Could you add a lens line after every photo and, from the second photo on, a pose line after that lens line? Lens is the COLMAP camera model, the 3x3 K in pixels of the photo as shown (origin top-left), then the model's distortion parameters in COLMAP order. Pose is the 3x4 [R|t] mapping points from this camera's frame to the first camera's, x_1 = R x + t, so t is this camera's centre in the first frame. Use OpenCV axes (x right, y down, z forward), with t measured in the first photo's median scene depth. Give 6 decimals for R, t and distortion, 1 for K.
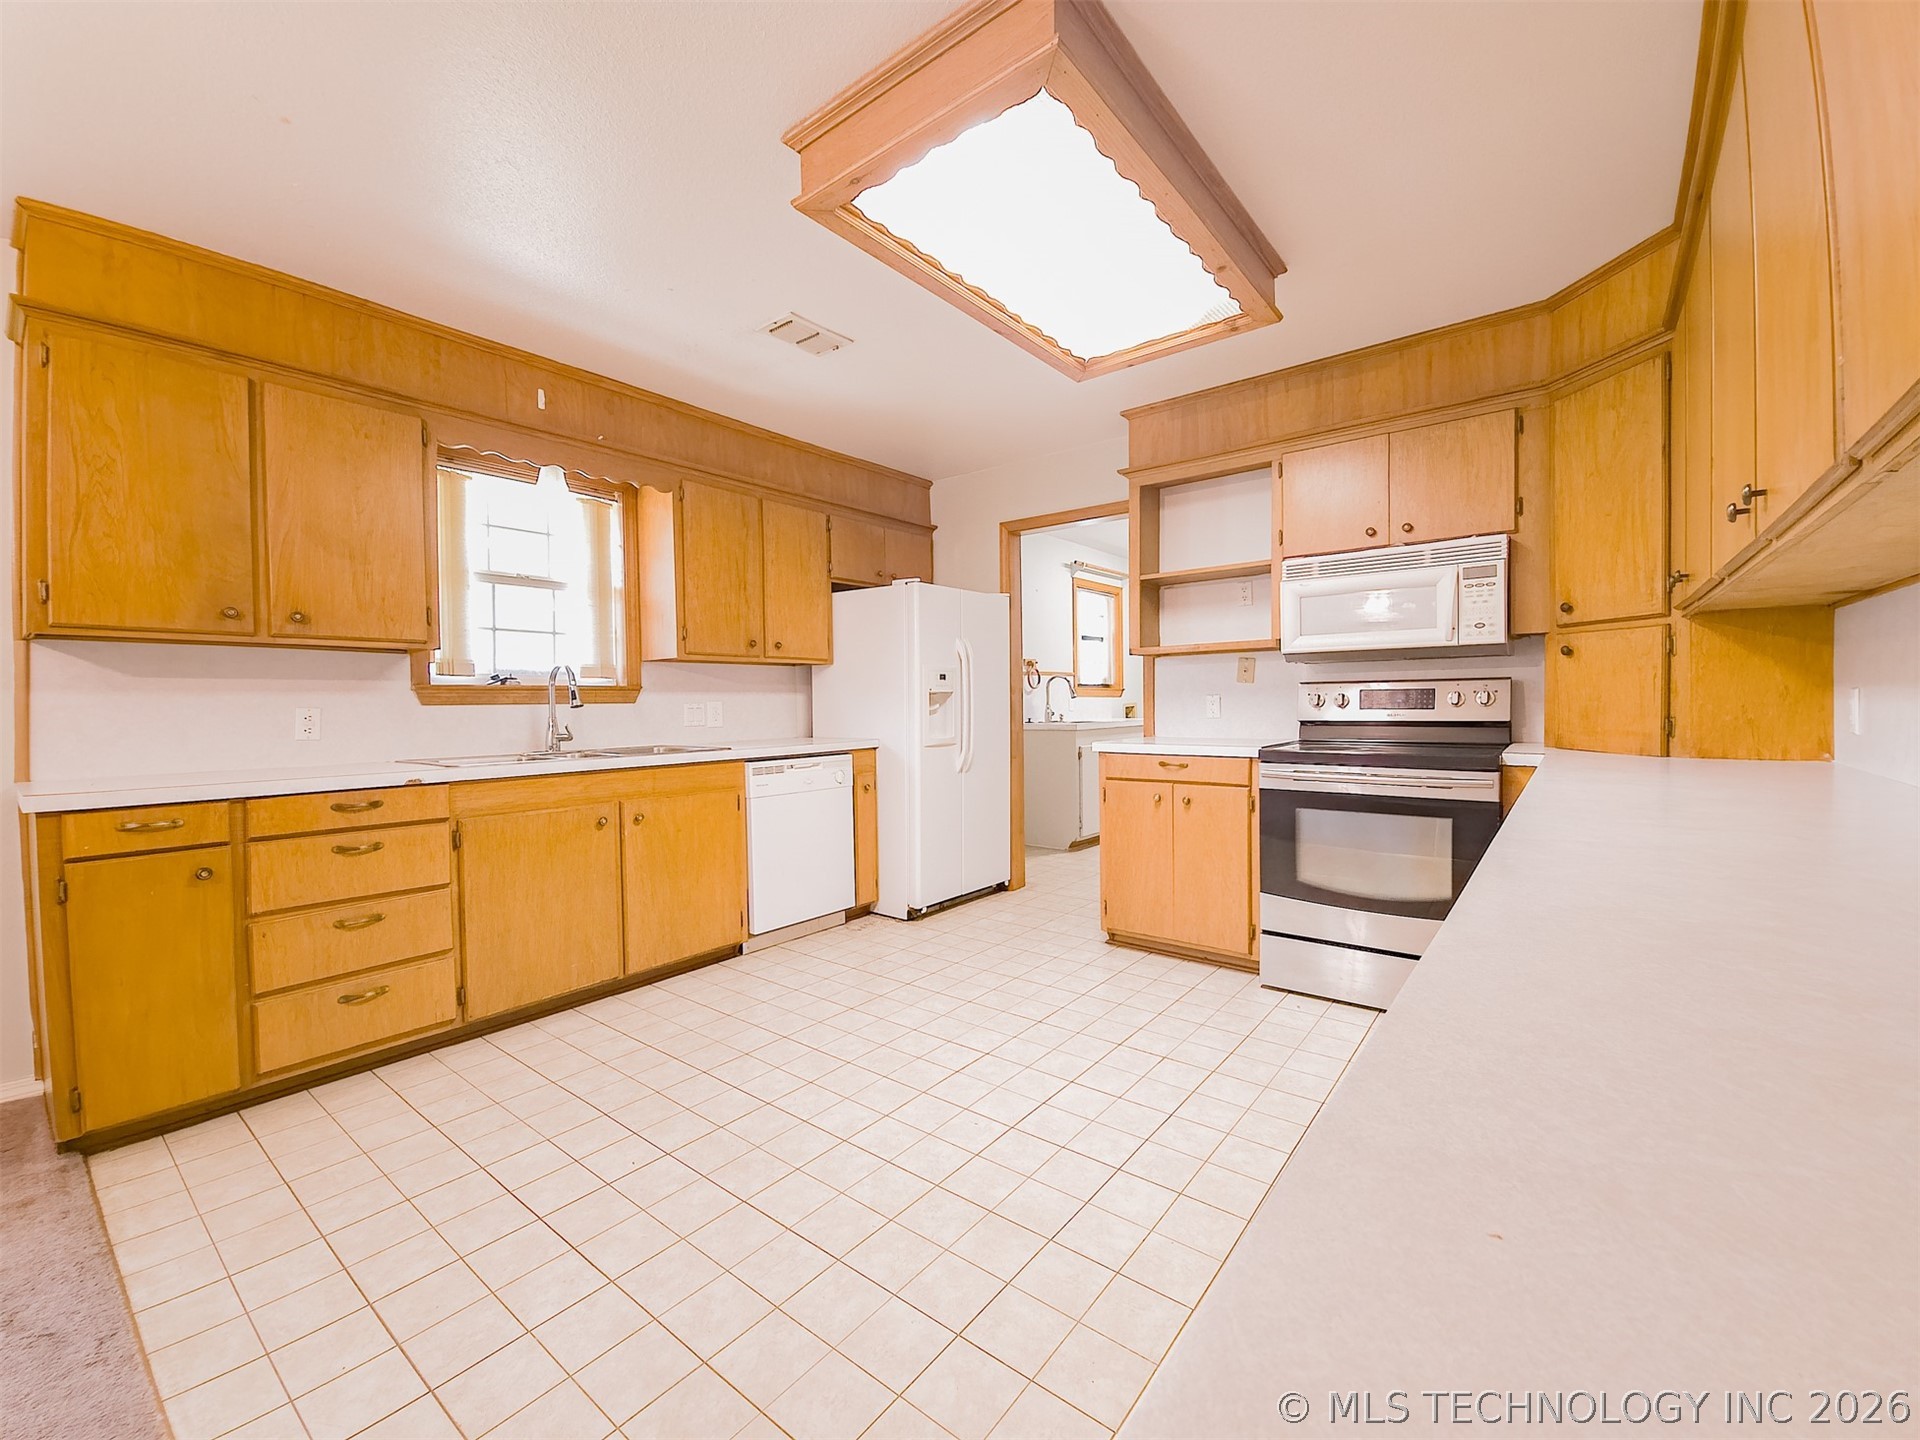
lens RADIAL K [[782.4, 0, 965.2], [0, 782.4, 717.4], [0, 0, 1]] dist [-0.001601, -0.000330]
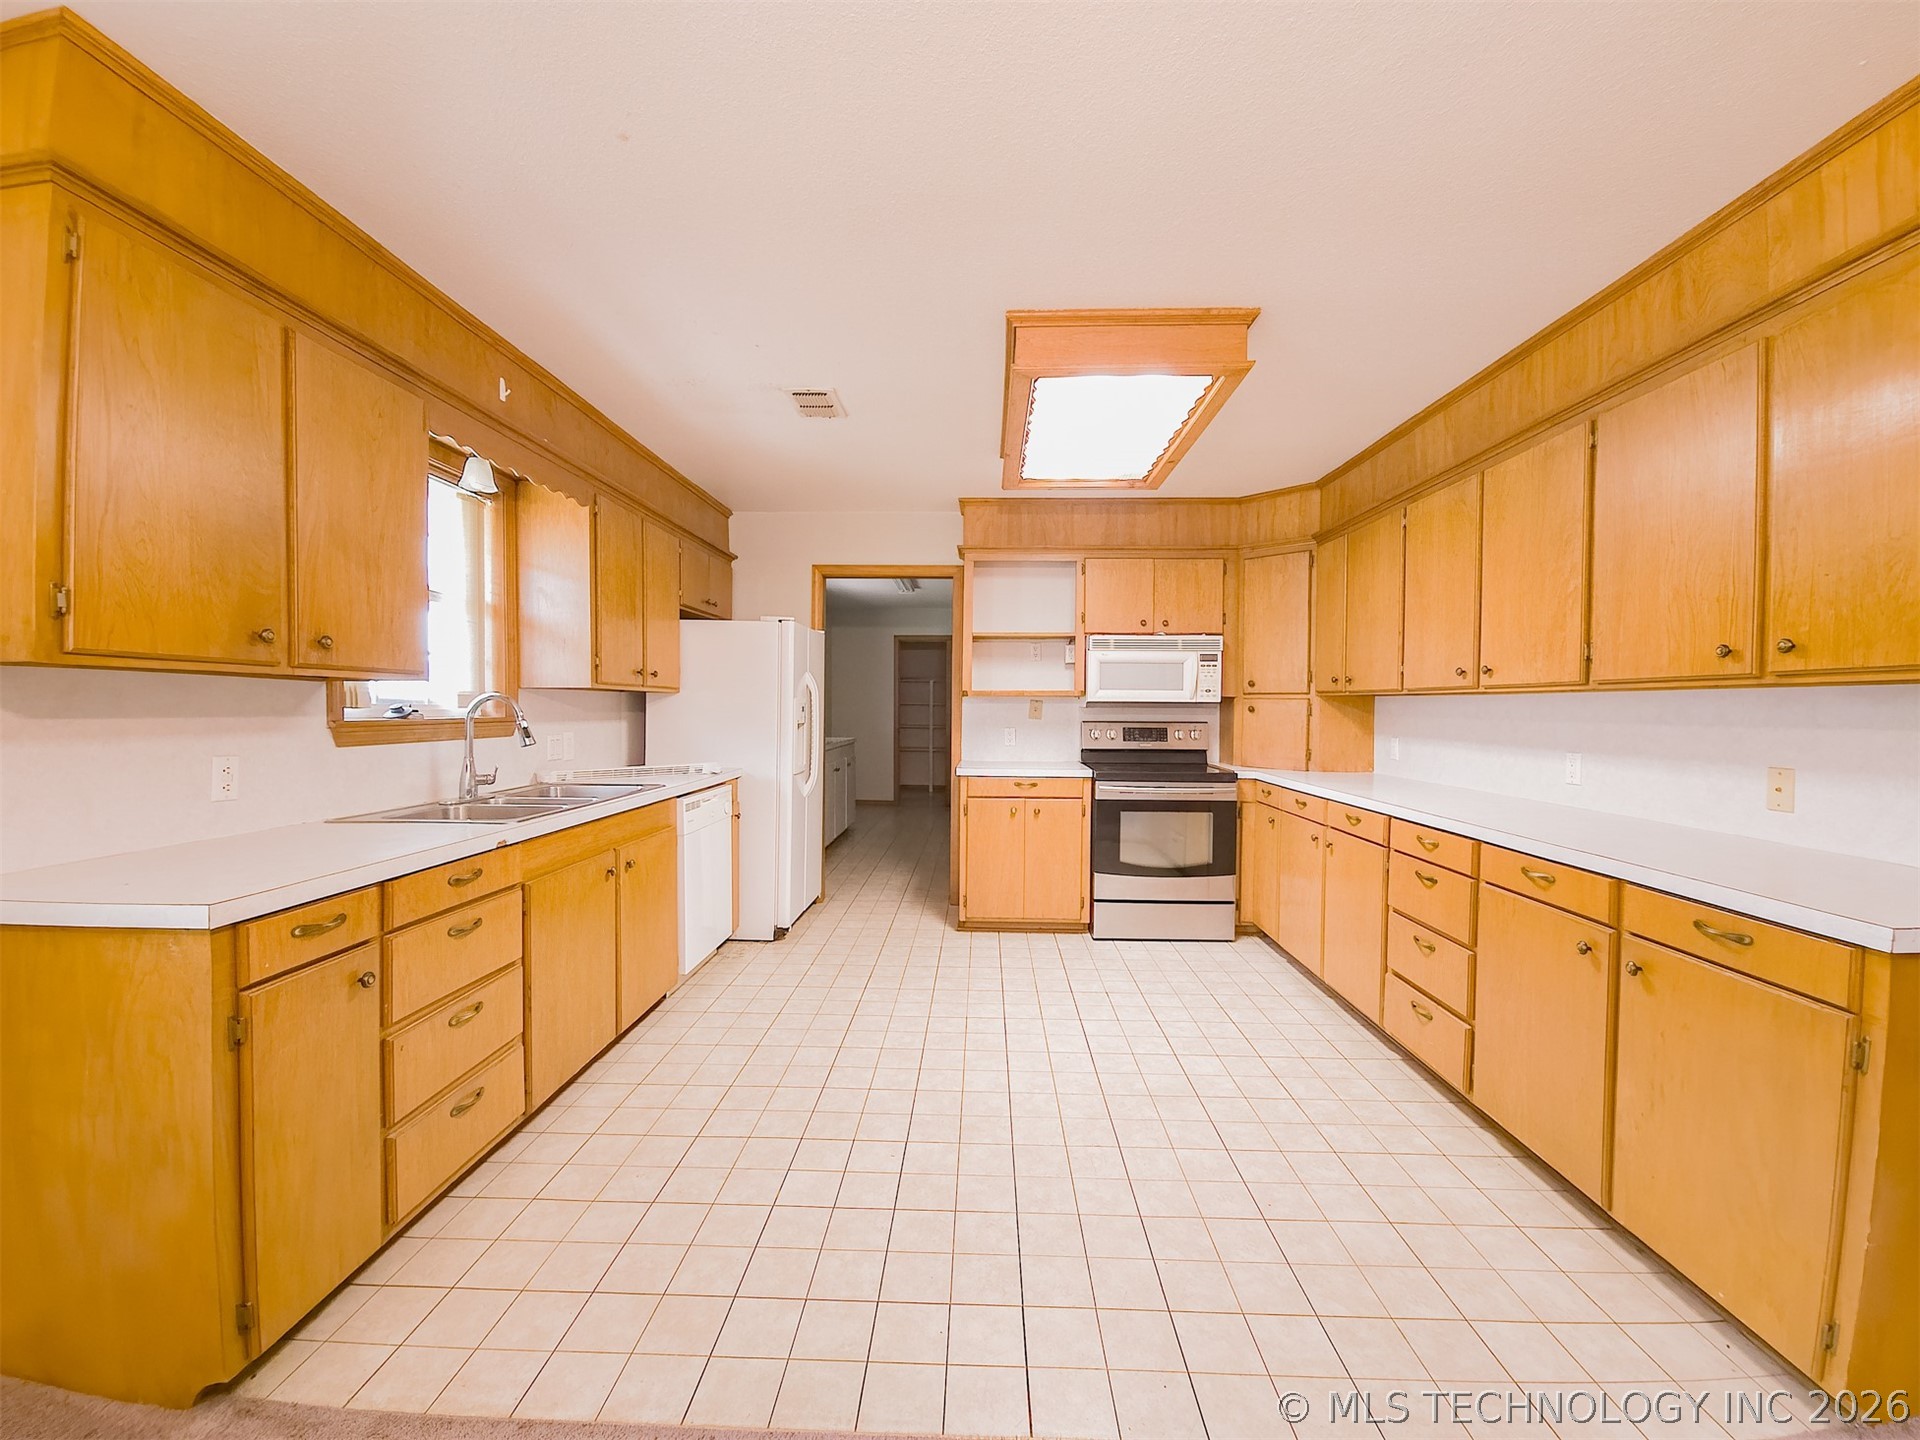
lens RADIAL K [[784.0, 0, 967.4], [0, 784.0, 719.8], [0, 0, 1]] dist [-0.000479, 0.000054]
pose [[0.803360, 0.009267, 0.595421, -0.619998], [-0.006226, 0.999955, -0.007163, -0.038775], [-0.595461, 0.002048, 0.803382, 0.002562]]
